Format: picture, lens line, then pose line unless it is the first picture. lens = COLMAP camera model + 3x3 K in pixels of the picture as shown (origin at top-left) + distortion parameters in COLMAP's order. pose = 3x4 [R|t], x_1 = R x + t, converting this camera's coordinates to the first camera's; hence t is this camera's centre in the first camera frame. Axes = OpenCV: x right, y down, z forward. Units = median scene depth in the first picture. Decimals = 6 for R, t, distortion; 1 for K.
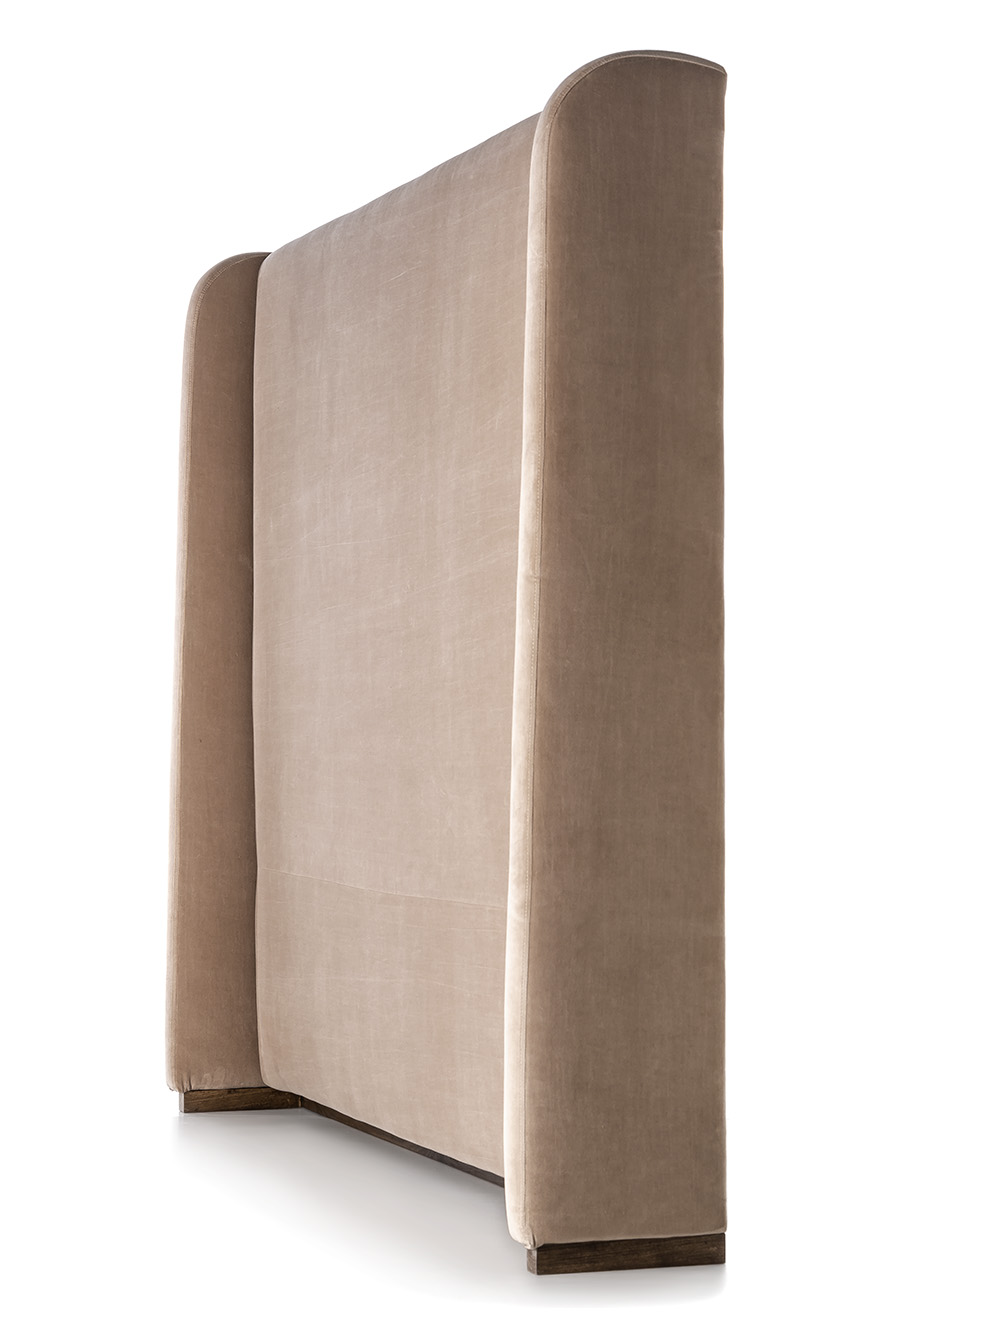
lens RADIAL K [[3001.1, 0, 500.0], [0, 3001.1, 665.0], [0, 0, 1]] dist [0.029700, 0.179760]
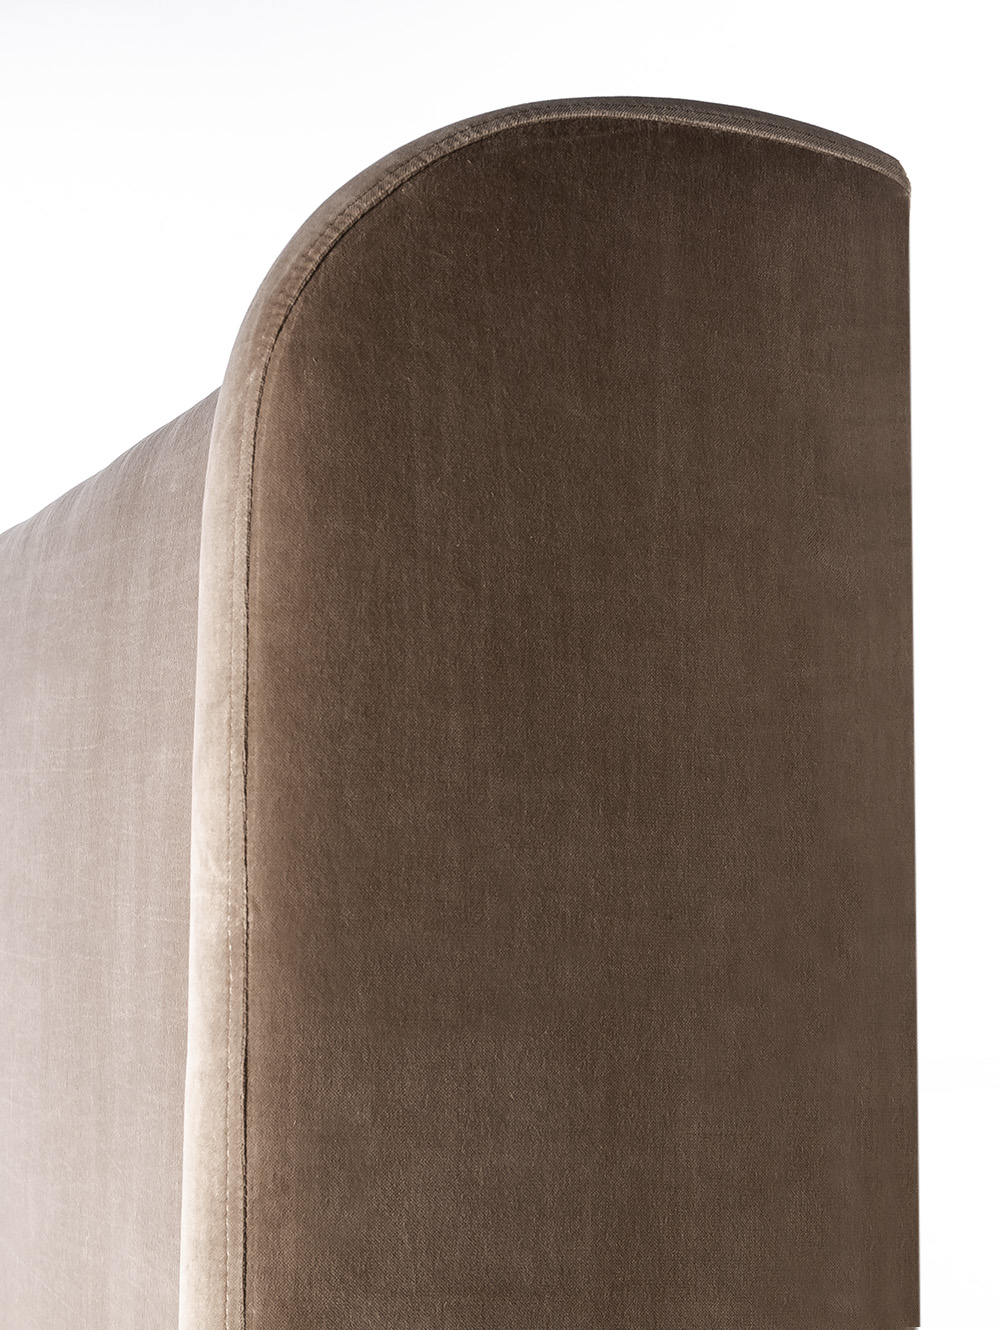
lens RADIAL K [[2348.9, 0, 500.0], [0, 2348.9, 665.0], [0, 0, 1]] dist [-0.016073, 0.053885]
pose [[0.999940, -0.010491, 0.003004, 0.036392], [0.010587, 0.999369, -0.033907, -0.146567], [-0.002646, 0.033937, 0.999420, 0.793072]]
